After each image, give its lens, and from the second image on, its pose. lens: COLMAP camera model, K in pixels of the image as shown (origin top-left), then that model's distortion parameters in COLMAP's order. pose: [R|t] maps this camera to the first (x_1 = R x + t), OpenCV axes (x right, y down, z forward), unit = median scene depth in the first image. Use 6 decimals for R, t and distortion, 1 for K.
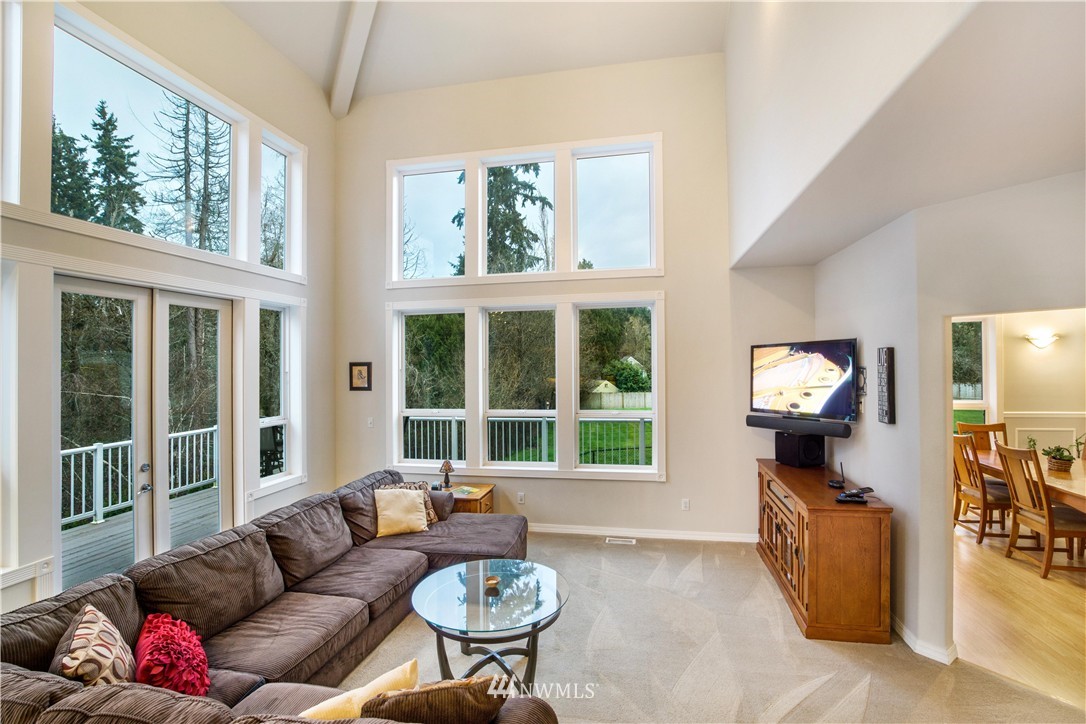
lens RADIAL K [[492.4, 0, 545.0], [0, 492.4, 358.7], [0, 0, 1]] dist [-0.021924, 0.002305]
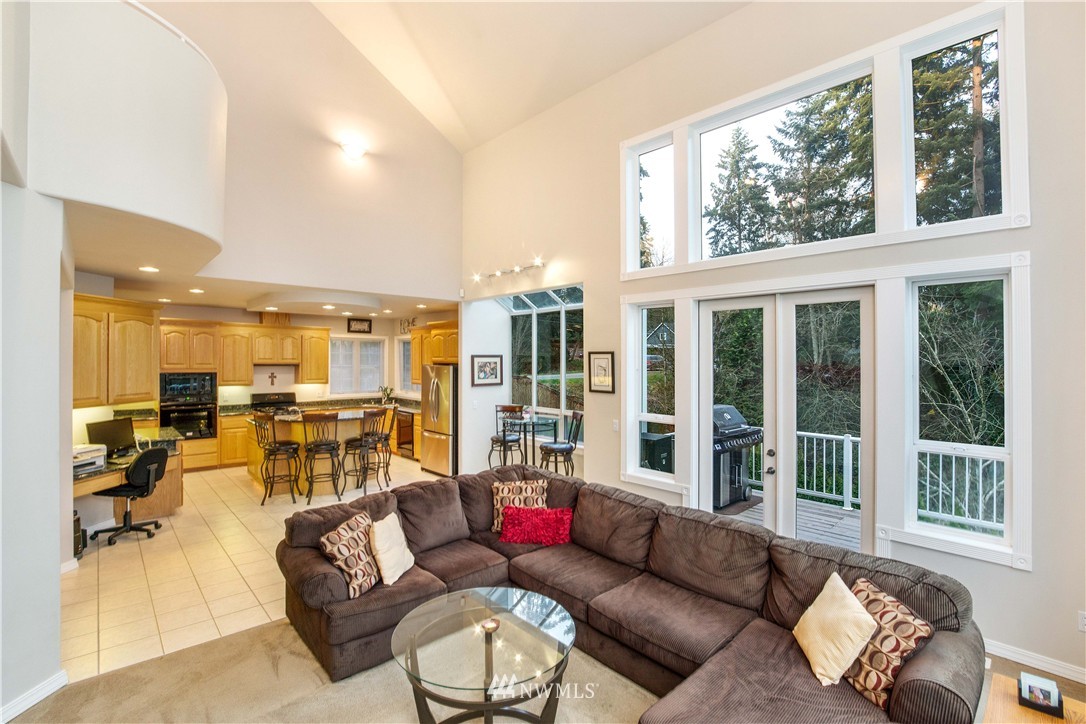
lens RADIAL K [[492.4, 0, 549.1], [0, 492.4, 357.6], [0, 0, 1]] dist [-0.021924, 0.002305]
pose [[-0.581322, 0.015232, -0.813531, 0.413753], [0.015737, 0.999848, 0.007476, -0.020717], [0.813522, -0.008457, -0.581473, 1.340334]]
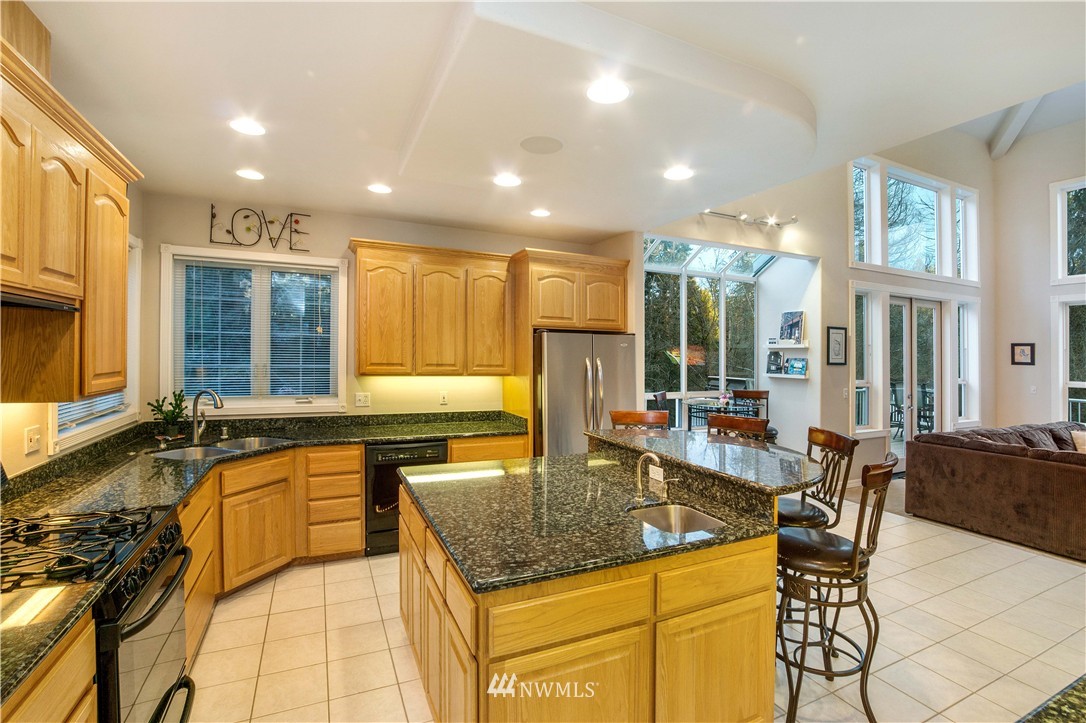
lens RADIAL K [[492.4, 0, 556.4], [0, 492.4, 346.8], [0, 0, 1]] dist [-0.021924, 0.002305]
pose [[0.608895, 0.008850, -0.793201, -0.111287], [-0.019403, 0.999805, -0.003740, 0.045548], [0.793013, 0.017668, 0.608948, -0.769045]]
